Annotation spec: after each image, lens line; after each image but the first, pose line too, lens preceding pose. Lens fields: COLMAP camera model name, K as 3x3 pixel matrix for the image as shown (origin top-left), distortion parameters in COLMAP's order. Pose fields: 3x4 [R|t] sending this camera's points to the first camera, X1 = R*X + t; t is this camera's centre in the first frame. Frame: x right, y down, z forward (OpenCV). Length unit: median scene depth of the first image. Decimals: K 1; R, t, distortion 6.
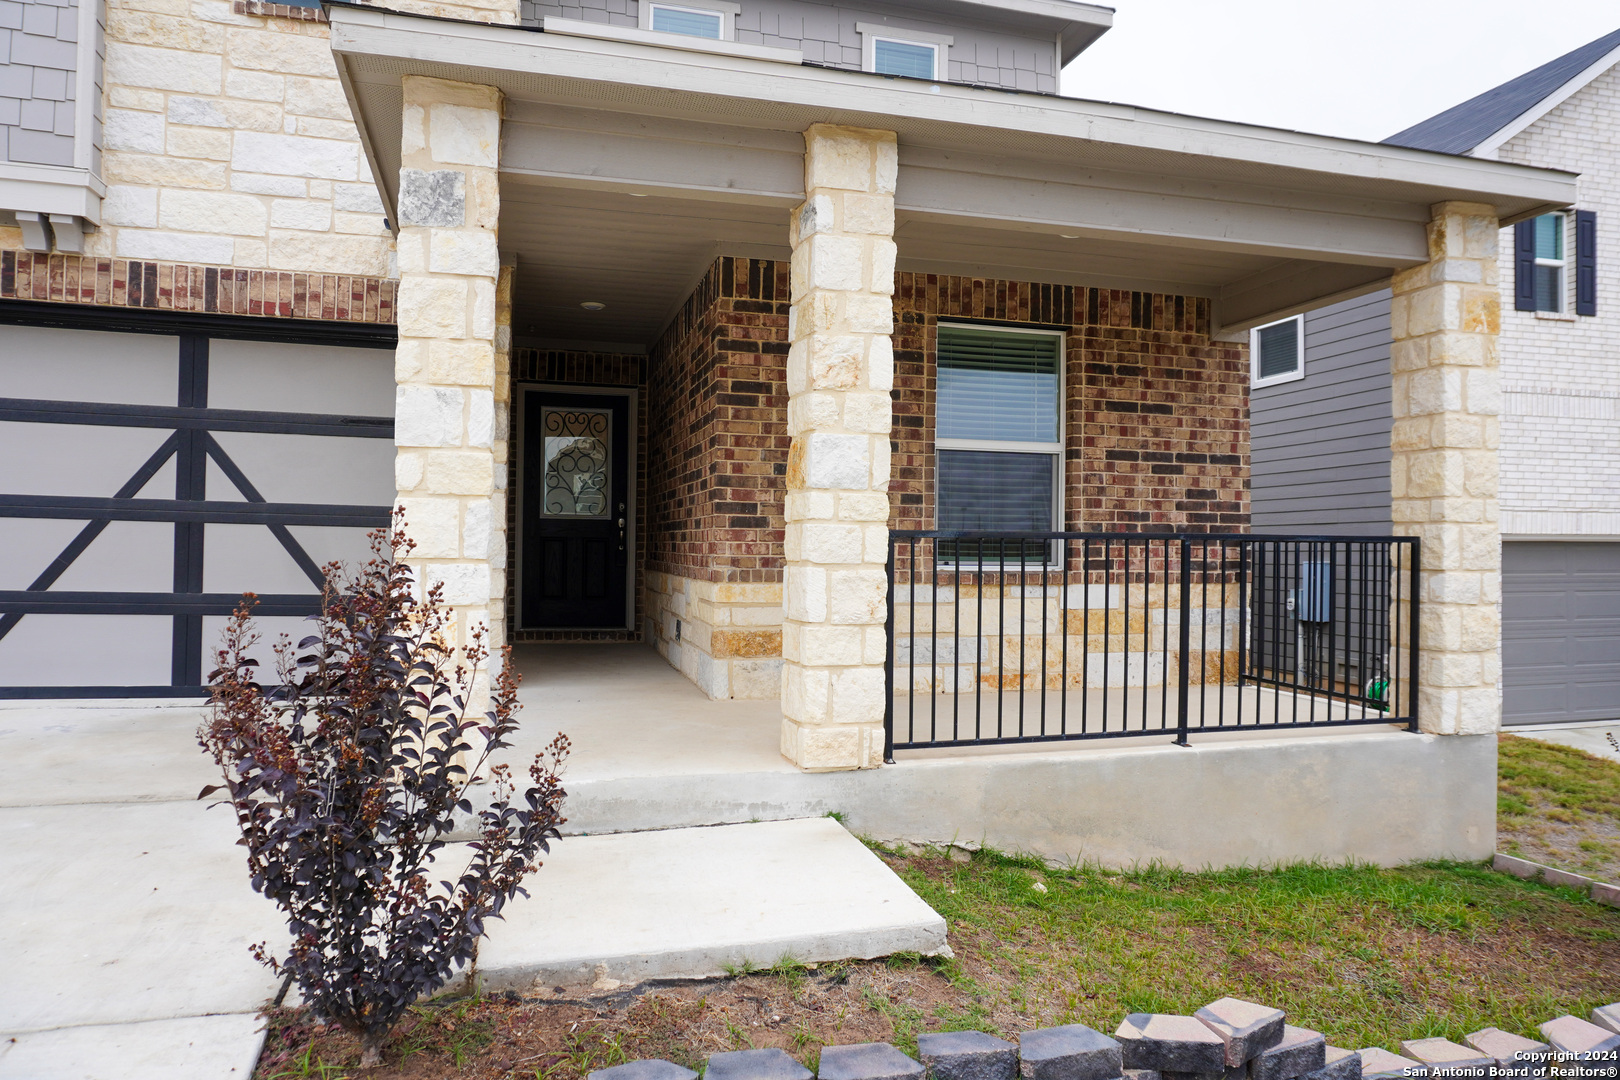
lens RADIAL K [[1071.4, 0, 806.0], [0, 1071.4, 533.6], [0, 0, 1]] dist [-0.031585, 0.025725]
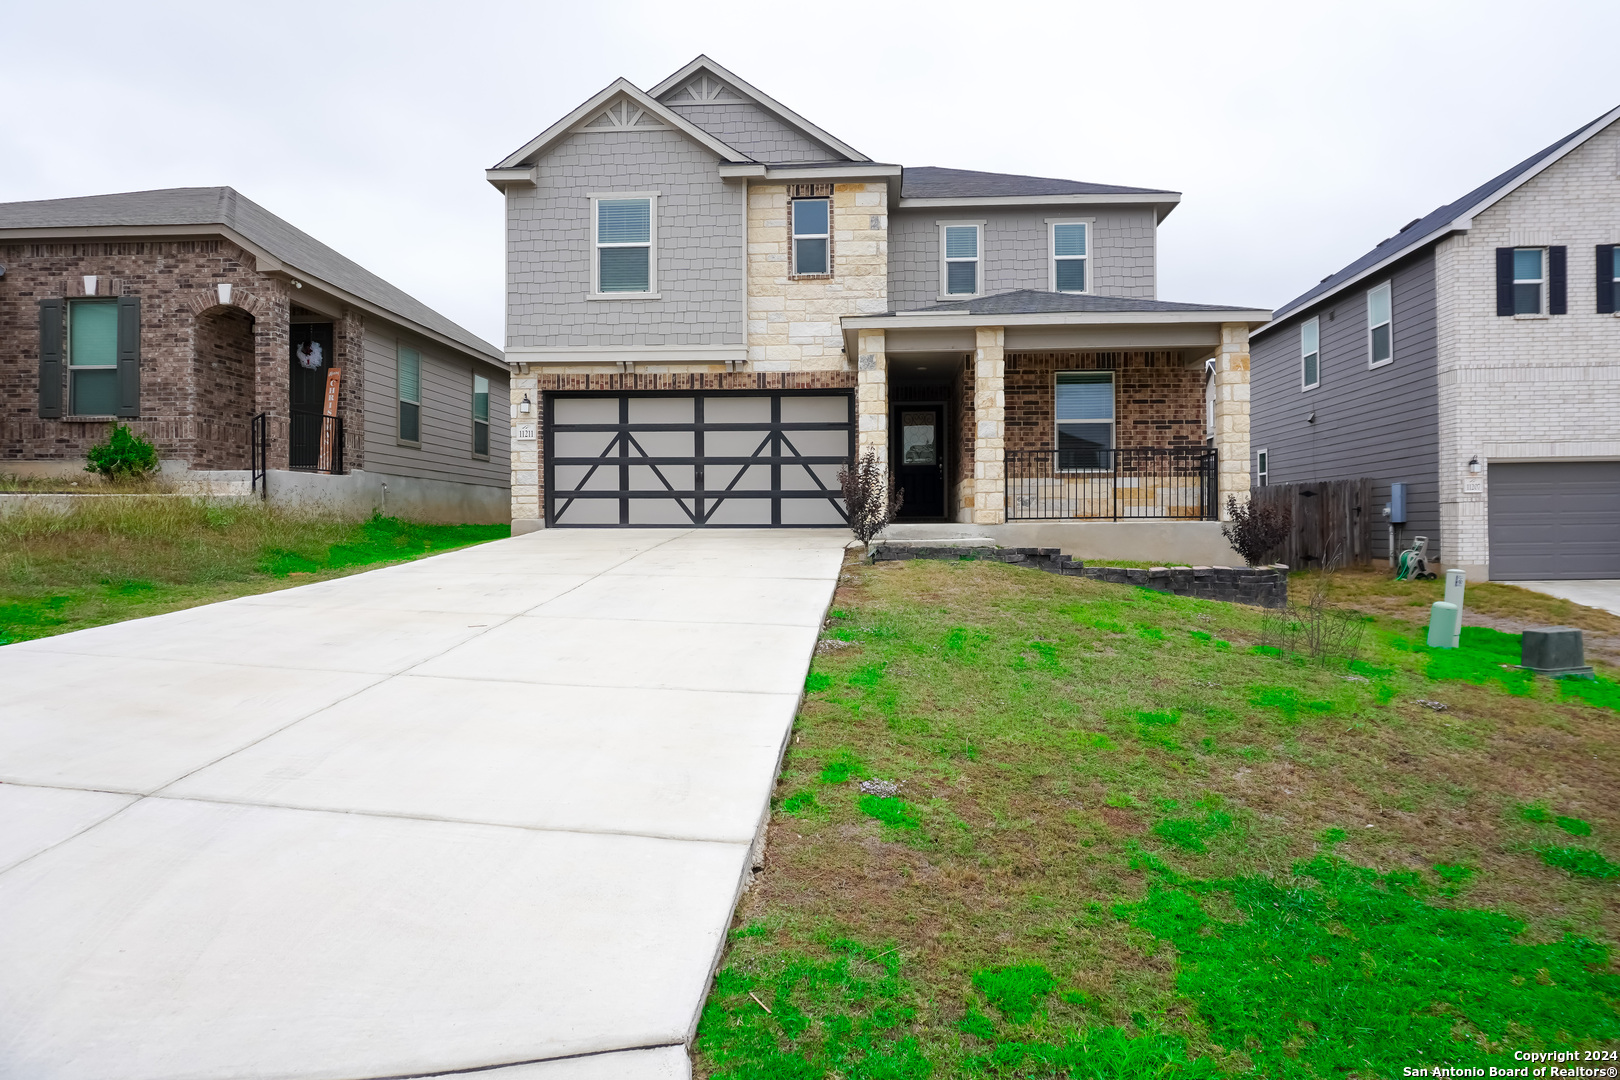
lens RADIAL K [[1071.4, 0, 806.0], [0, 1071.4, 533.6], [0, 0, 1]] dist [-0.031585, 0.025725]
pose [[0.942546, -0.018267, -0.333576, 0.398630], [0.022427, 0.999711, 0.008625, 0.140034], [0.333322, -0.015610, 0.942684, -1.524442]]
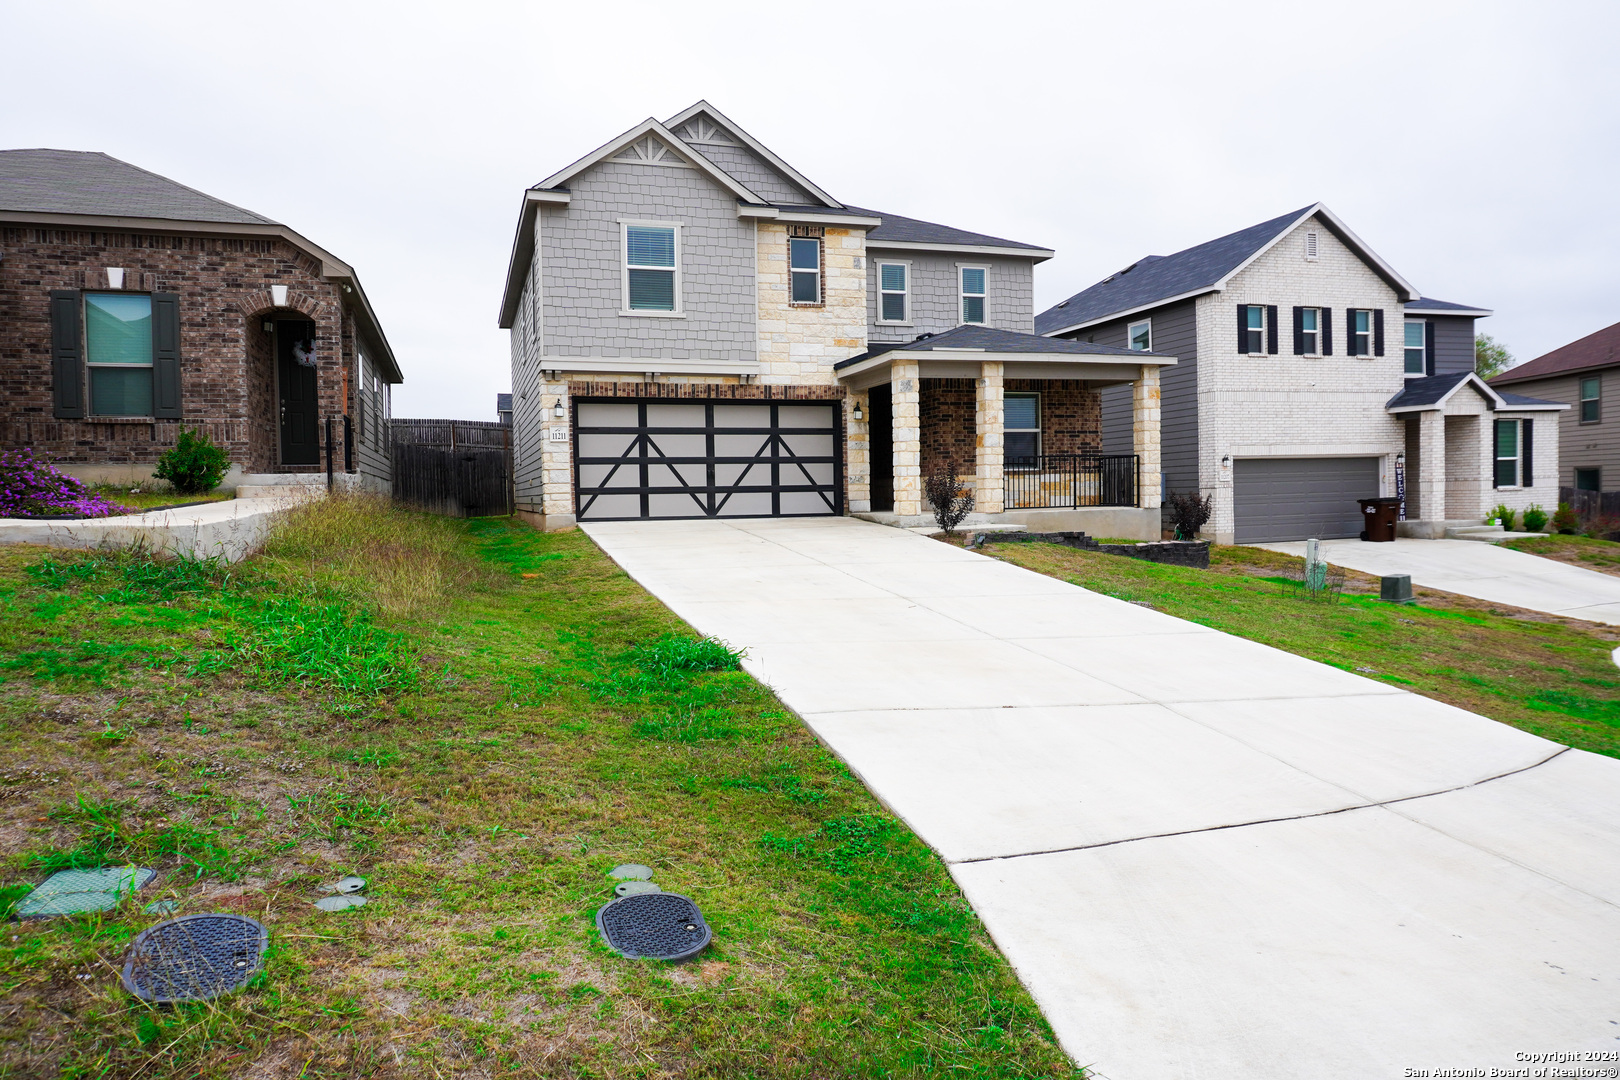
lens RADIAL K [[1071.4, 0, 806.0], [0, 1071.4, 533.6], [0, 0, 1]] dist [-0.031585, 0.025725]
pose [[0.998502, -0.037430, 0.039899, -0.596882], [0.035497, 0.998211, 0.048106, 0.046942], [-0.041628, -0.046617, 0.998045, -2.163865]]
